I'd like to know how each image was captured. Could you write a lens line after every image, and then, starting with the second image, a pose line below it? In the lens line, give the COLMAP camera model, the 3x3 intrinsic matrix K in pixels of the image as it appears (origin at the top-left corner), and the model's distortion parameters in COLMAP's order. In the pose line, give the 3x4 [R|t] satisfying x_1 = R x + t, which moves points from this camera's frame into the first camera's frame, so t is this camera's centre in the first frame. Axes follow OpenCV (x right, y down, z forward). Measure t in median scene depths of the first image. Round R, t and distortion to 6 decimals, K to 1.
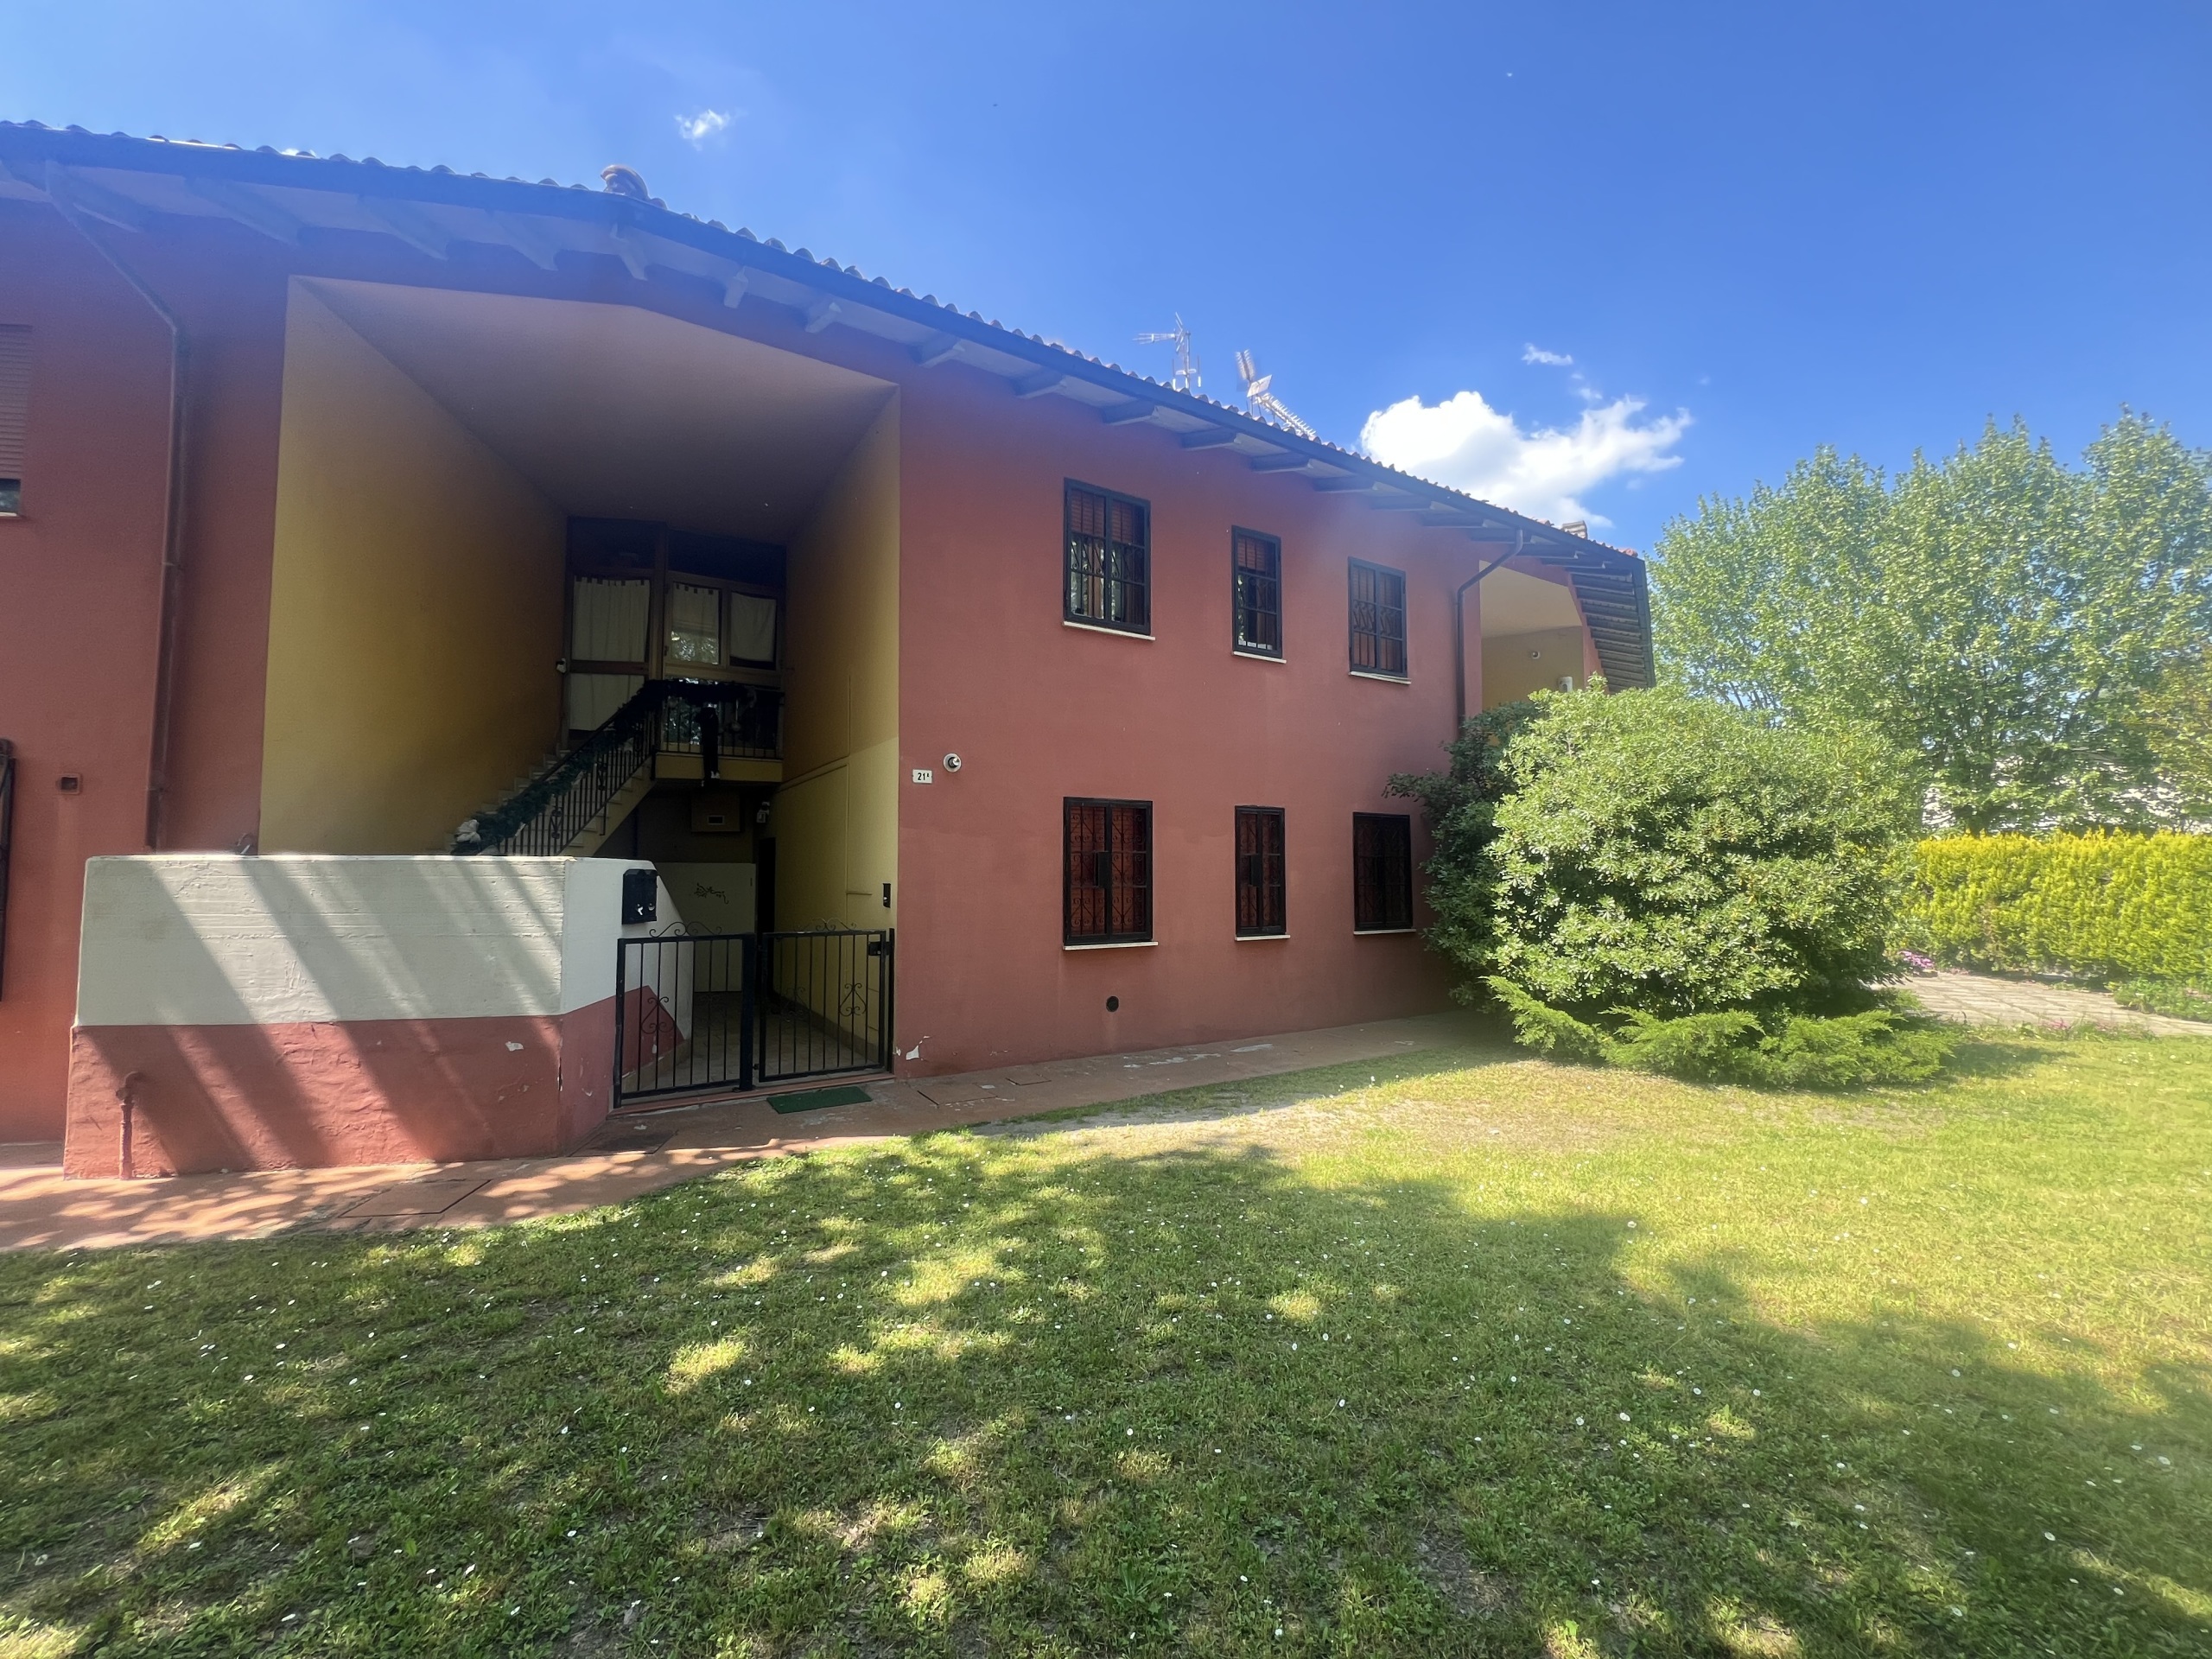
lens RADIAL K [[887.1, 0, 1109.0], [0, 887.1, 823.2], [0, 0, 1]] dist [-0.001117, -0.000197]
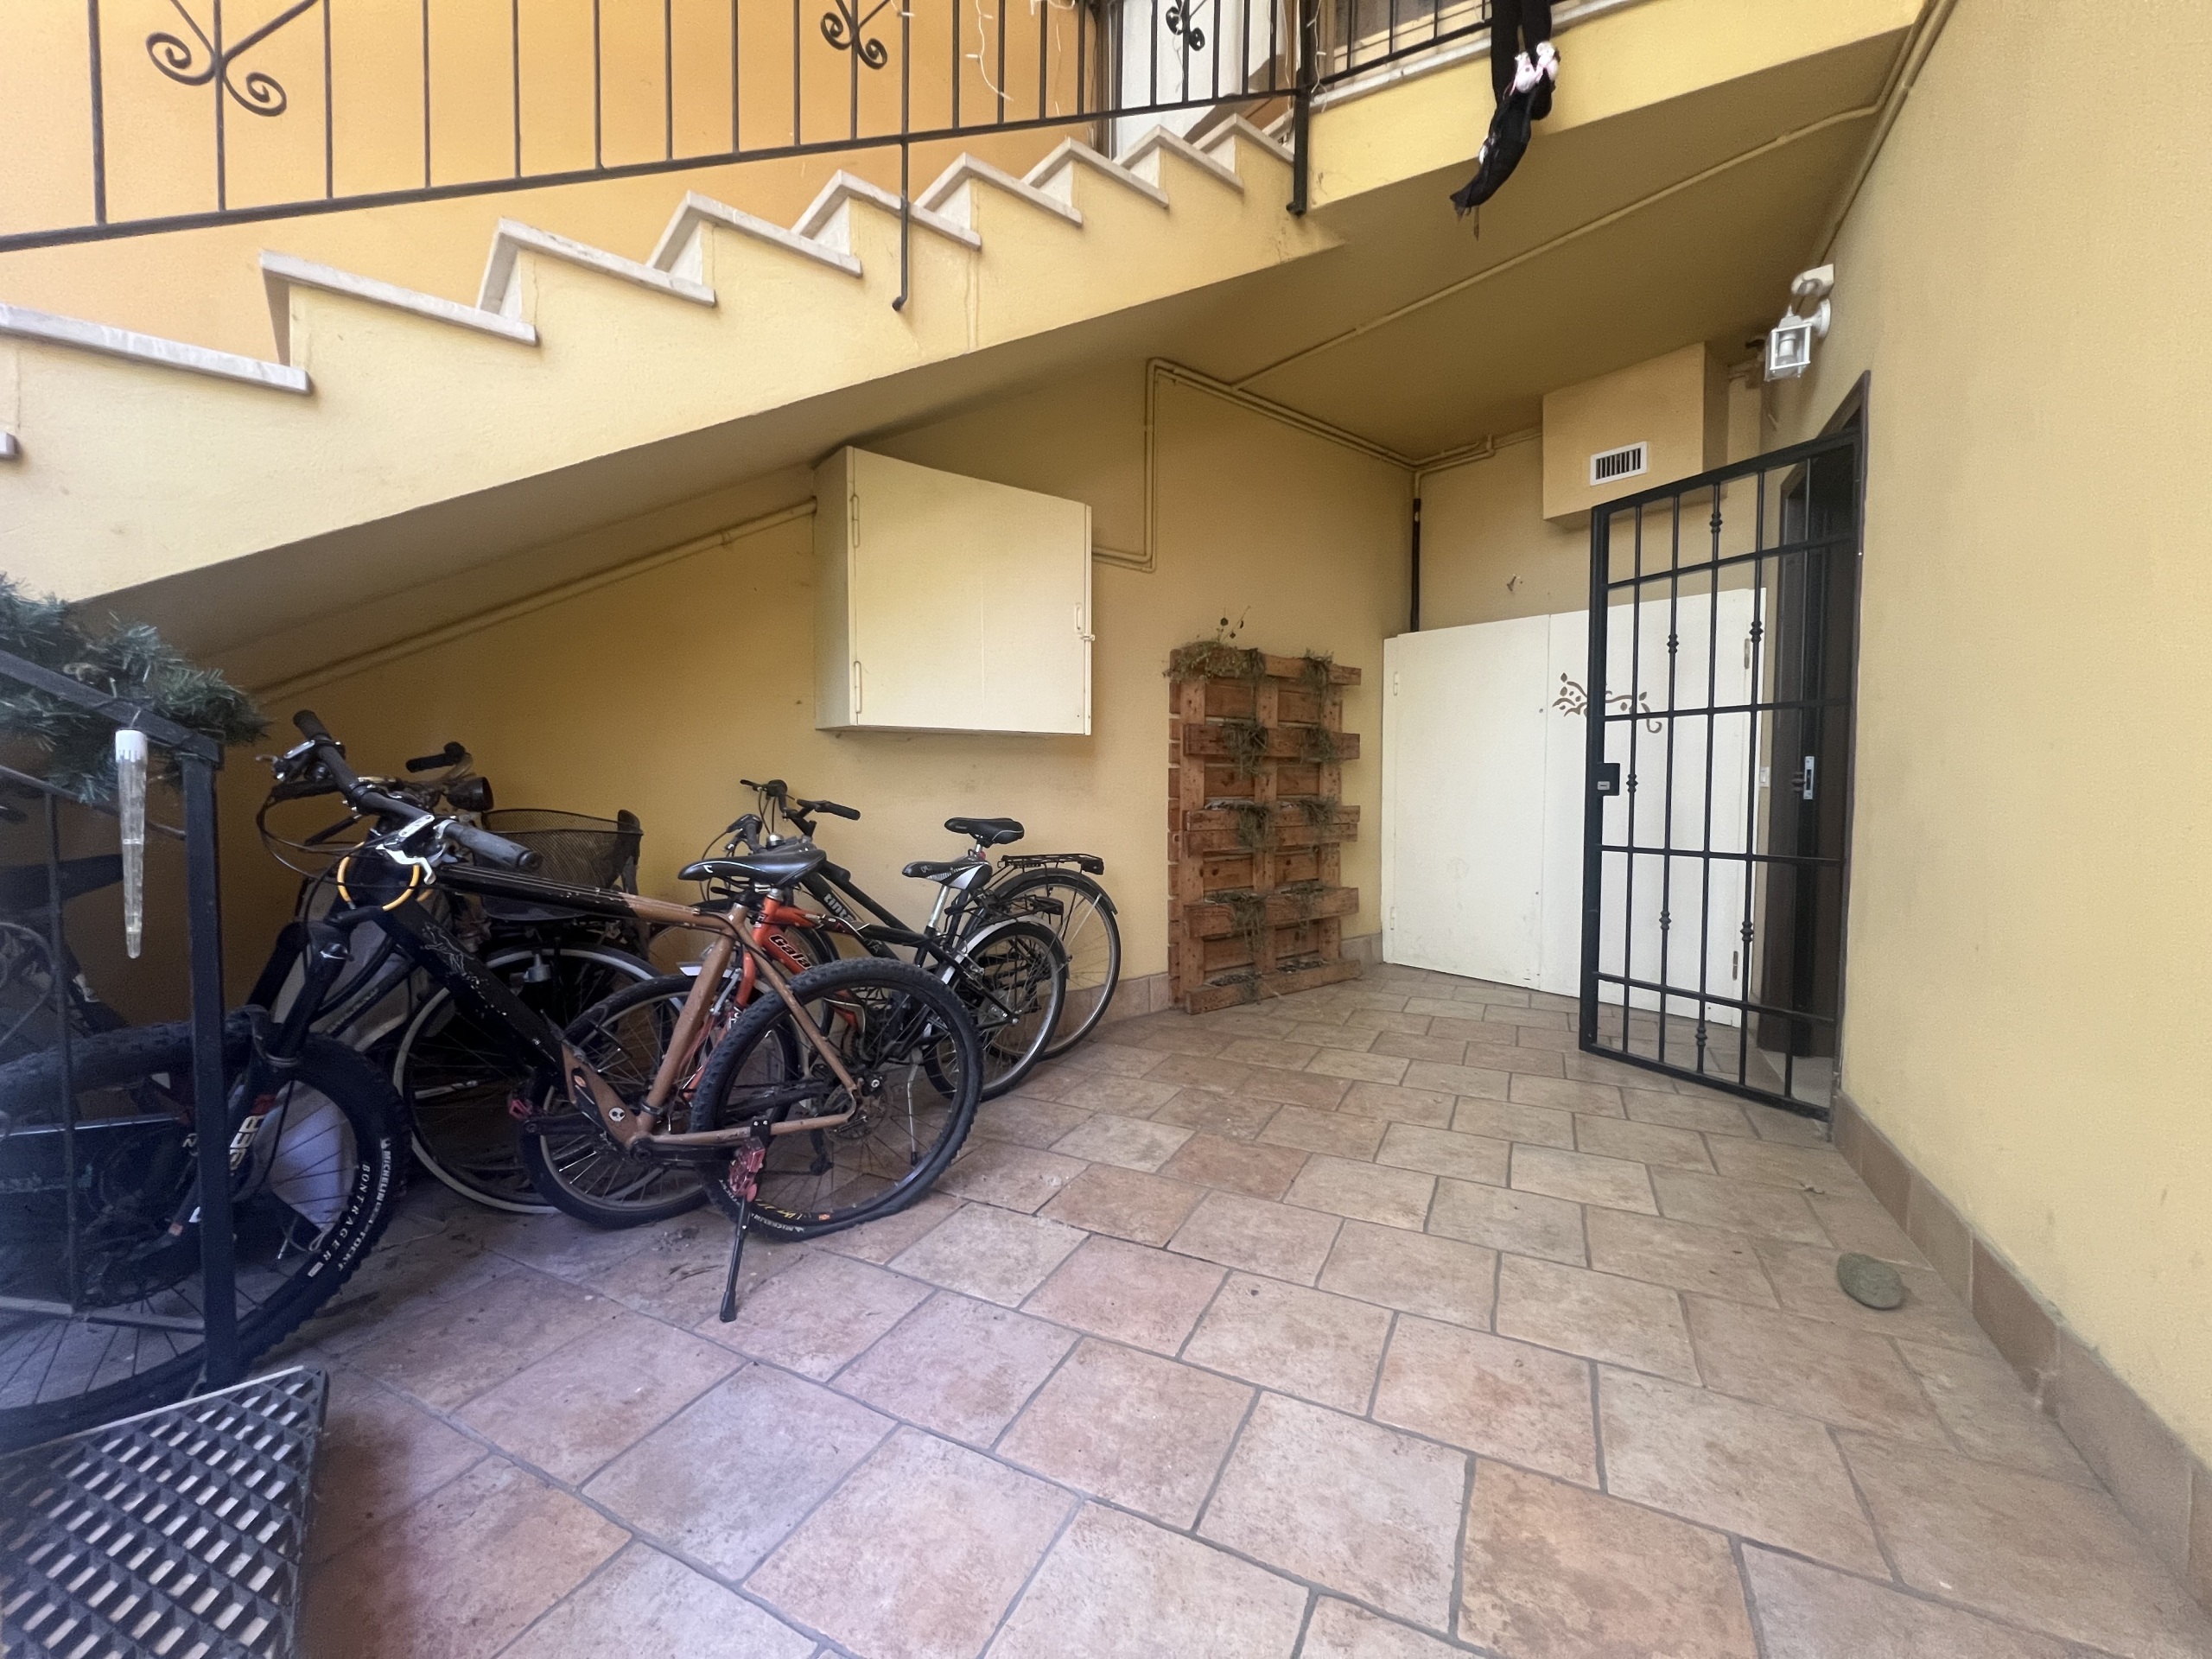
lens RADIAL K [[887.1, 0, 1109.0], [0, 887.1, 823.2], [0, 0, 1]] dist [-0.001117, -0.000197]
pose [[0.513580, 0.038598, -0.857173, -0.423360], [0.043347, 0.996545, 0.070845, 0.145919], [0.856946, -0.073540, 0.510132, 1.088015]]
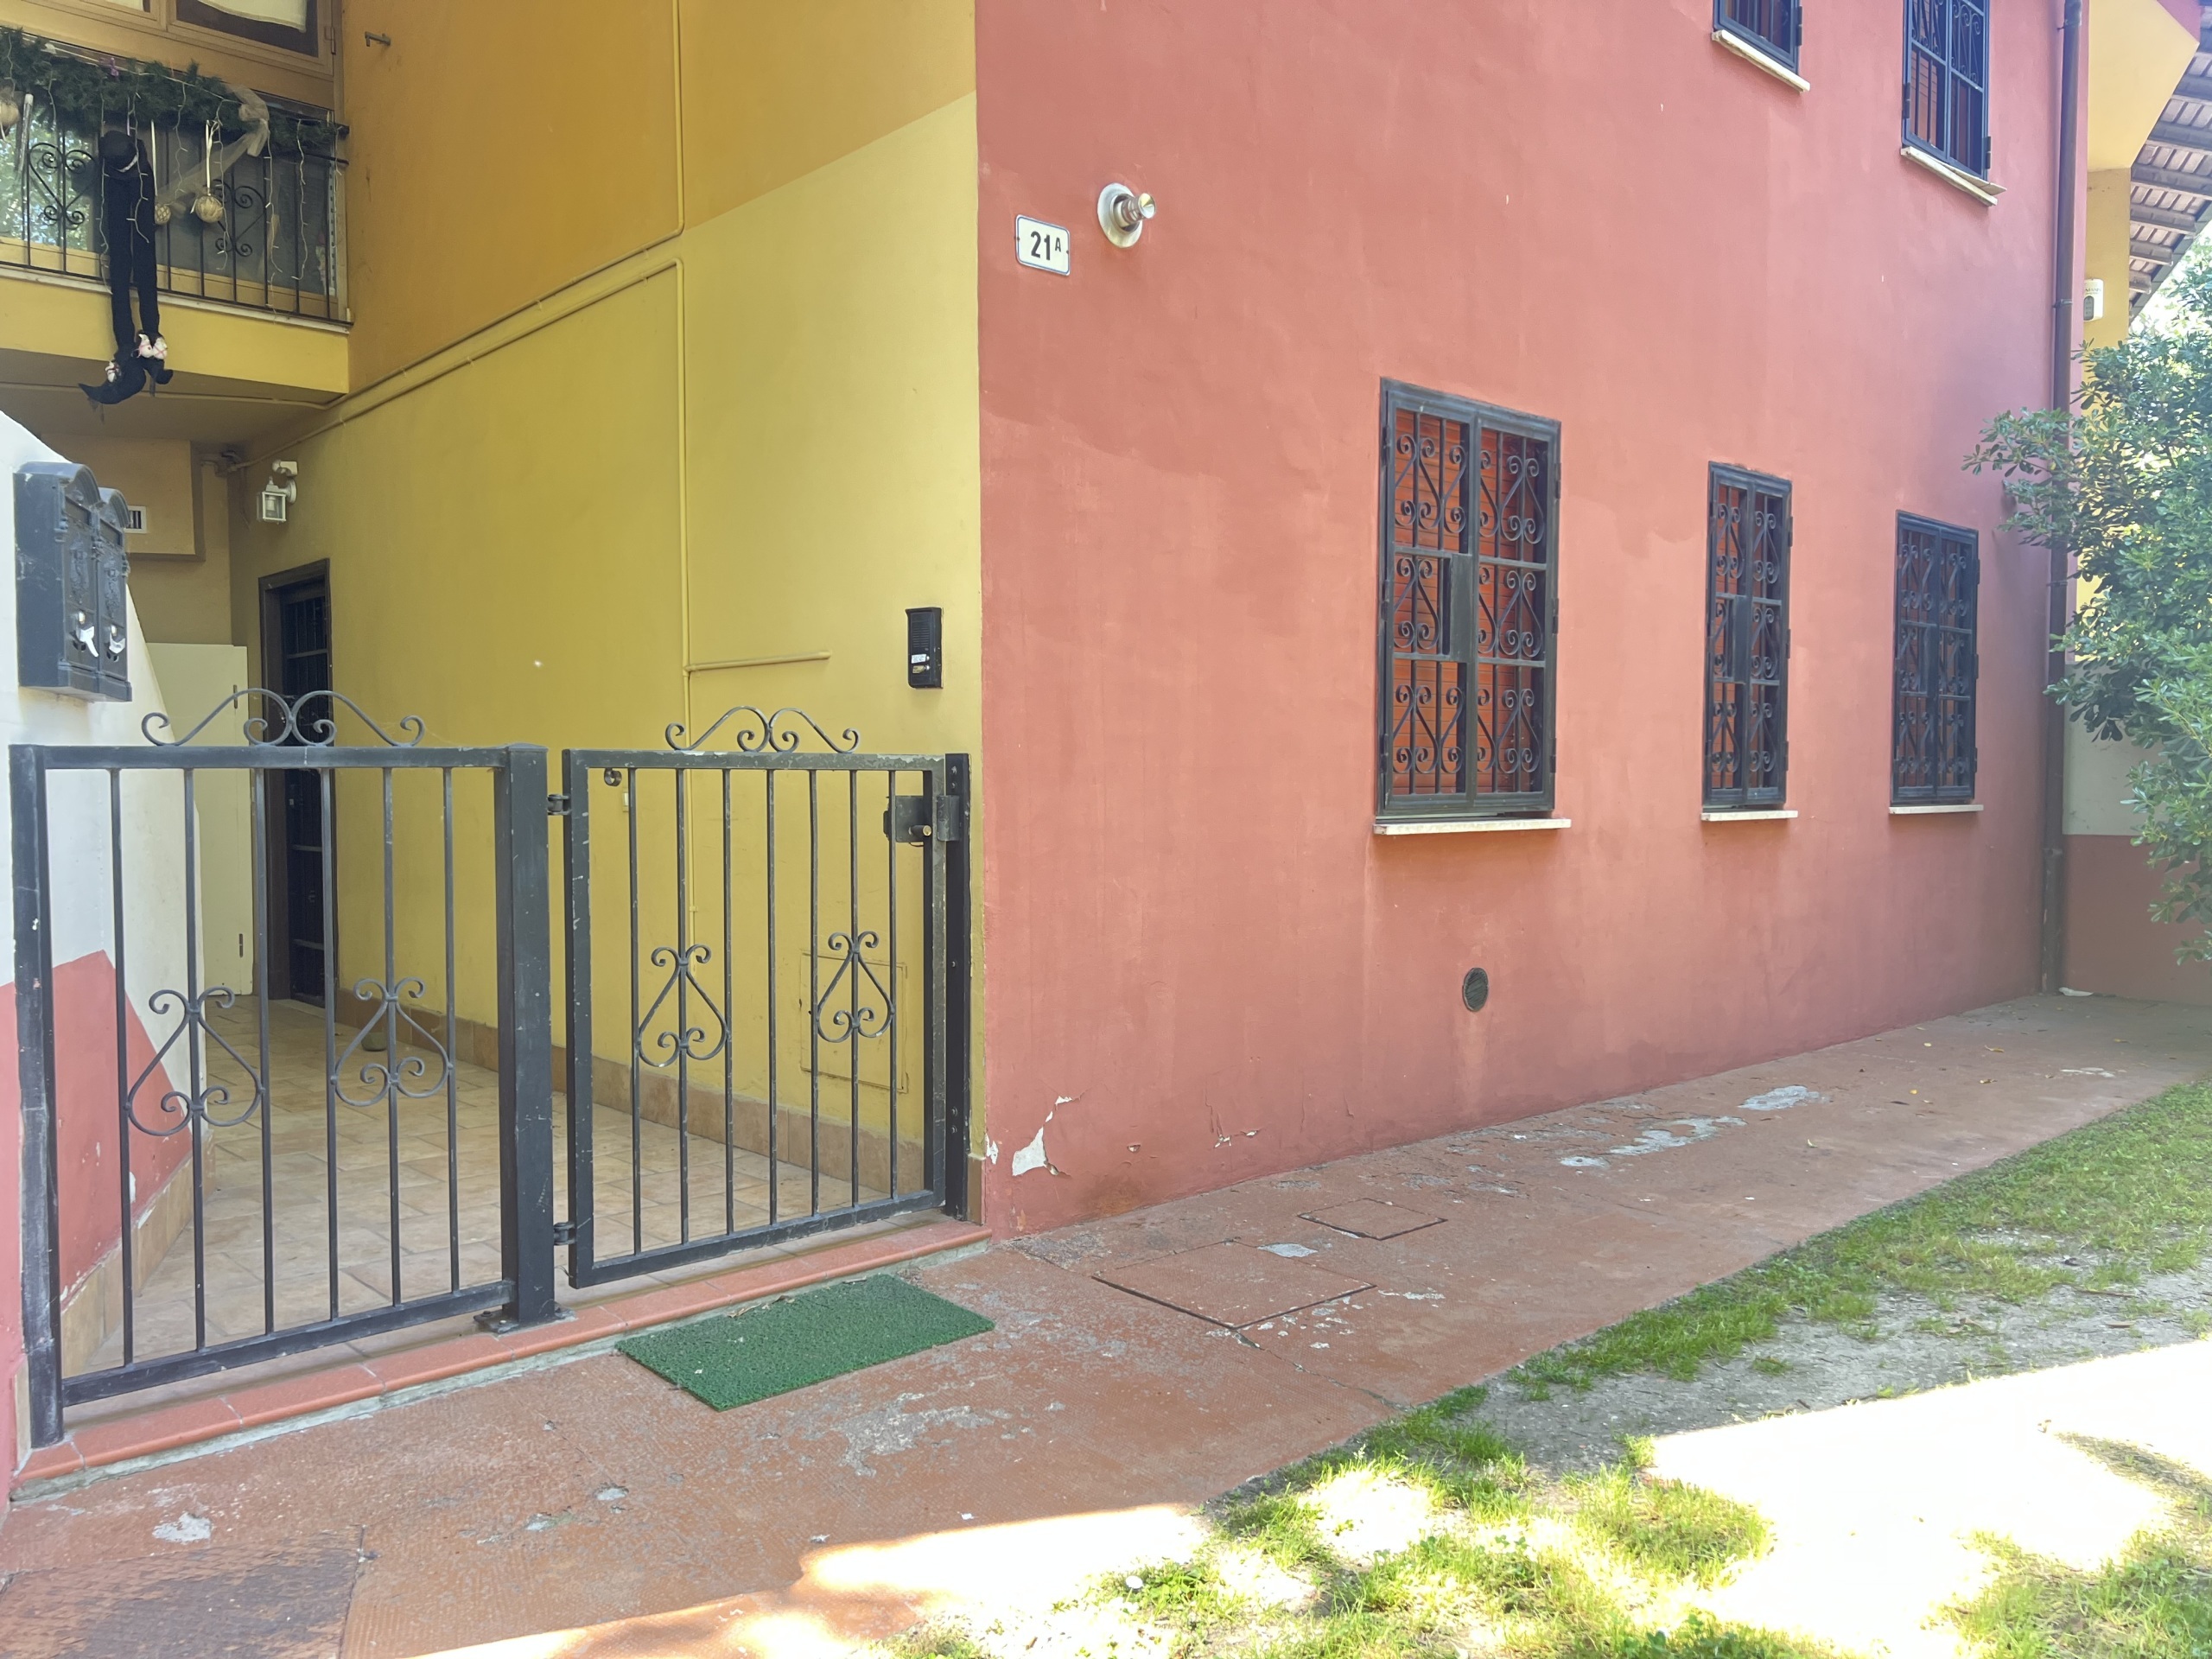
lens RADIAL K [[1645.2, 0, 1104.1], [0, 1645.2, 843.1], [0, 0, 1]] dist [0.087533, -0.110965]
pose [[0.983578, -0.007846, 0.180312, -0.286574], [-0.009691, 0.995318, 0.096169, 0.091249], [-0.180223, -0.096337, 0.978897, 0.420910]]
